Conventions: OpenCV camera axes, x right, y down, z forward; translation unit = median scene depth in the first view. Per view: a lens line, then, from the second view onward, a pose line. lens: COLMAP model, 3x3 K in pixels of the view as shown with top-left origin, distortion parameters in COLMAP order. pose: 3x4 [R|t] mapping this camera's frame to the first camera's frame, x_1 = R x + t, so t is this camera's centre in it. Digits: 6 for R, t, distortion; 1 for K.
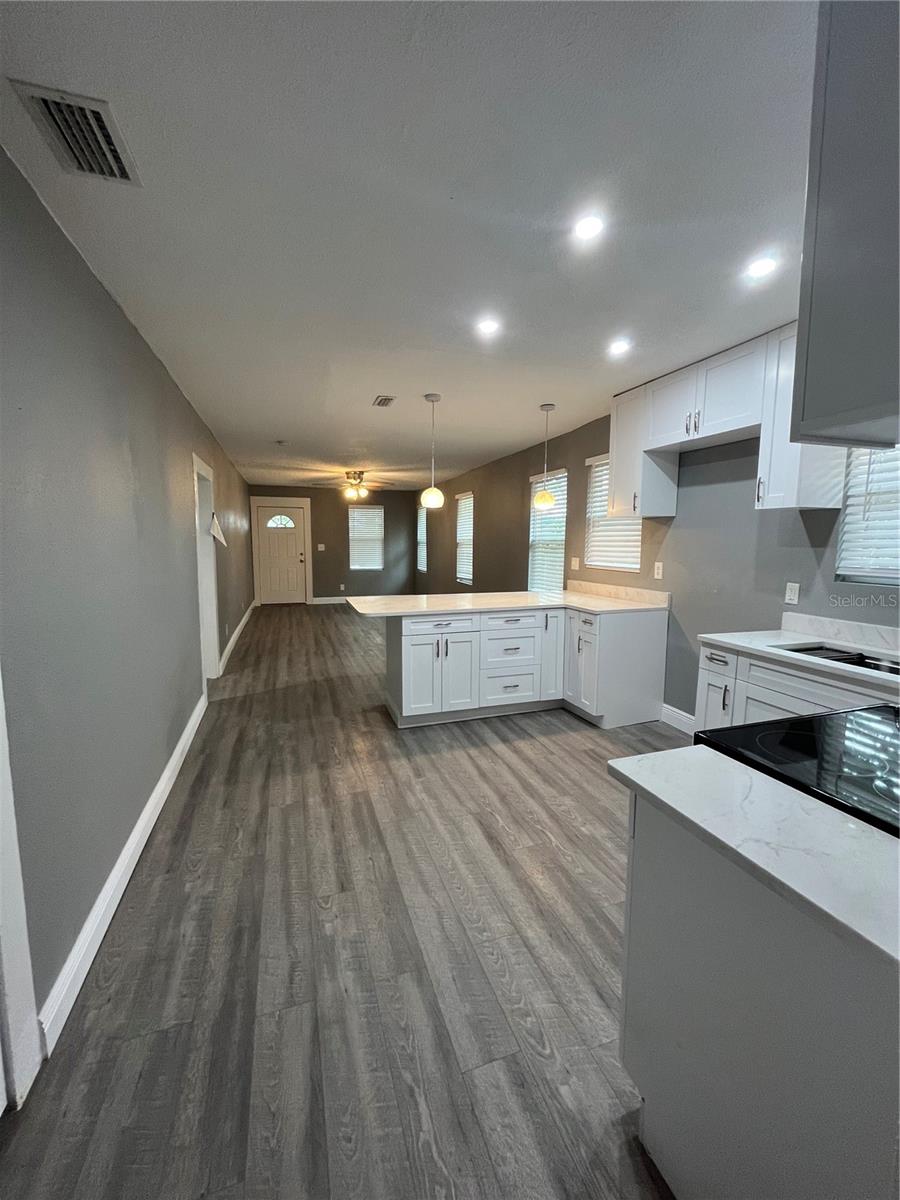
lens RADIAL K [[480.4, 0, 450.0], [0, 480.4, 600.0], [0, 0, 1]] dist [-0.002732, -0.000678]
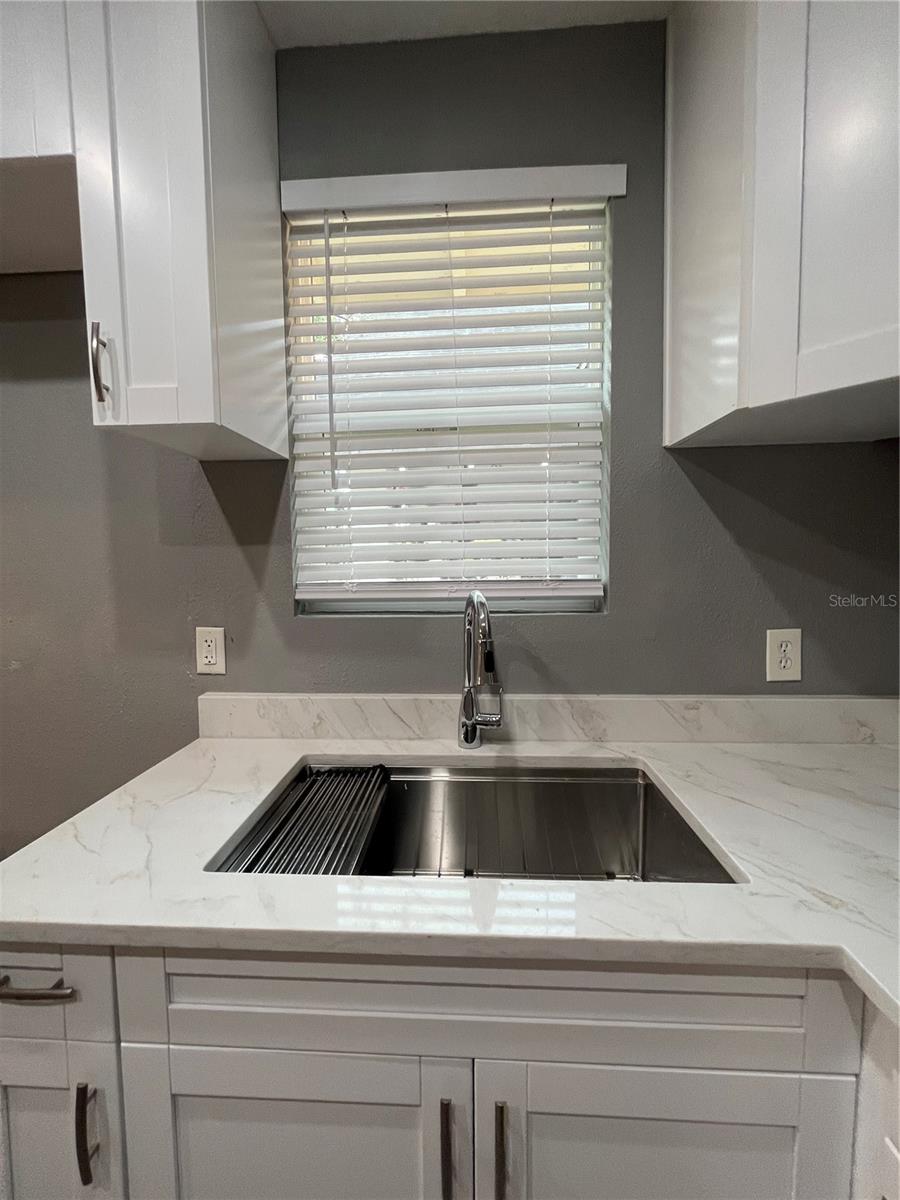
lens RADIAL K [[480.4, 0, 450.0], [0, 480.4, 600.0], [0, 0, 1]] dist [-0.002732, -0.000678]
pose [[0.364865, -0.077275, 0.927848, 0.426060], [0.131601, 0.990825, 0.030769, -0.048808], [-0.921713, 0.110879, 0.371687, 0.691086]]
